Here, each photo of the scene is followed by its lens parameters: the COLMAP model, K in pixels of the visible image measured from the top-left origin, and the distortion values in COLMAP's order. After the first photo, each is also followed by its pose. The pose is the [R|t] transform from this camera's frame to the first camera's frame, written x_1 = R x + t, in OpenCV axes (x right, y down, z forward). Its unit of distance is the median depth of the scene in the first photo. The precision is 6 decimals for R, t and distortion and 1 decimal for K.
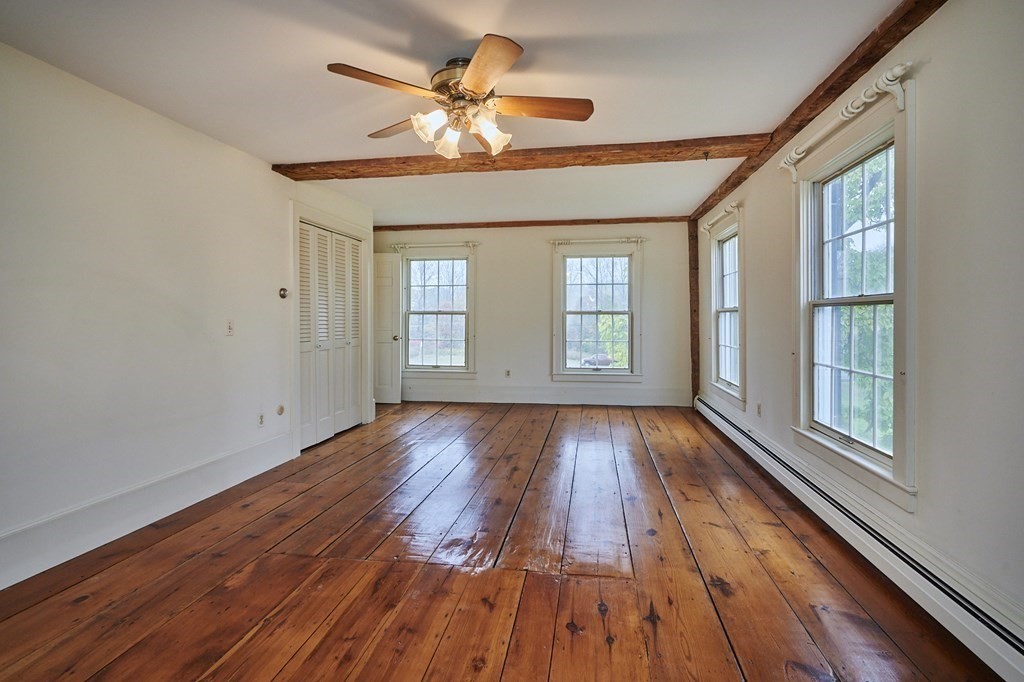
lens RADIAL K [[467.3, 0, 539.3], [0, 467.3, 316.2], [0, 0, 1]] dist [0.000391, 0.000031]
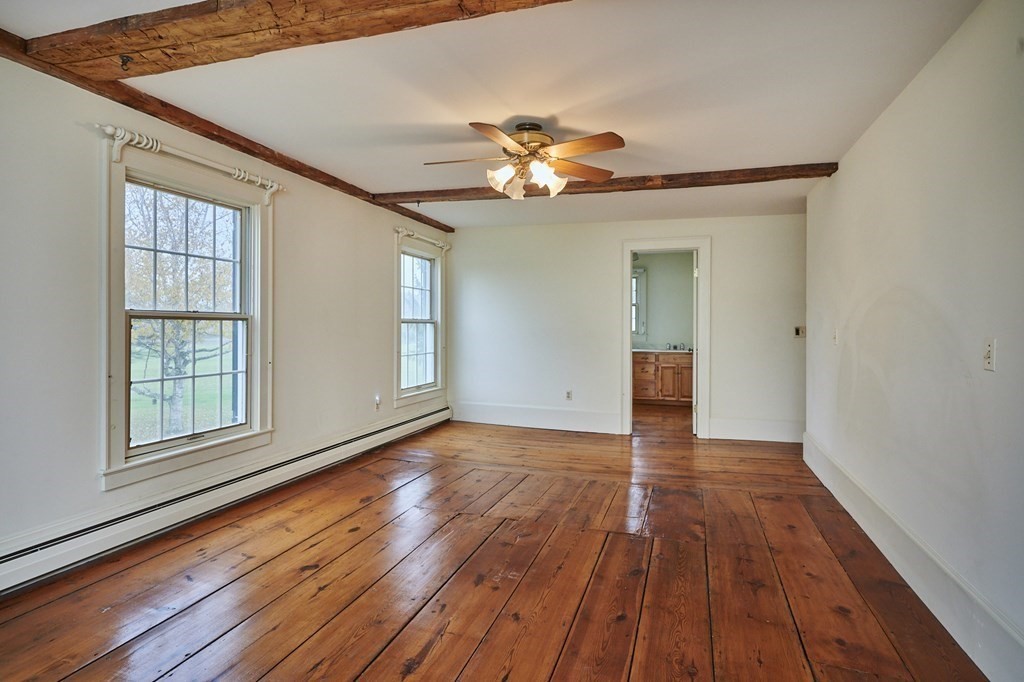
lens RADIAL K [[548.0, 0, 511.9], [0, 548.0, 329.1], [0, 0, 1]] dist [-0.000980, -0.000246]
pose [[-0.980531, -0.001808, 0.196354, -0.367396], [-0.002078, 0.999997, -0.001171, 0.002660], [-0.196351, -0.001556, -0.980532, 2.203653]]
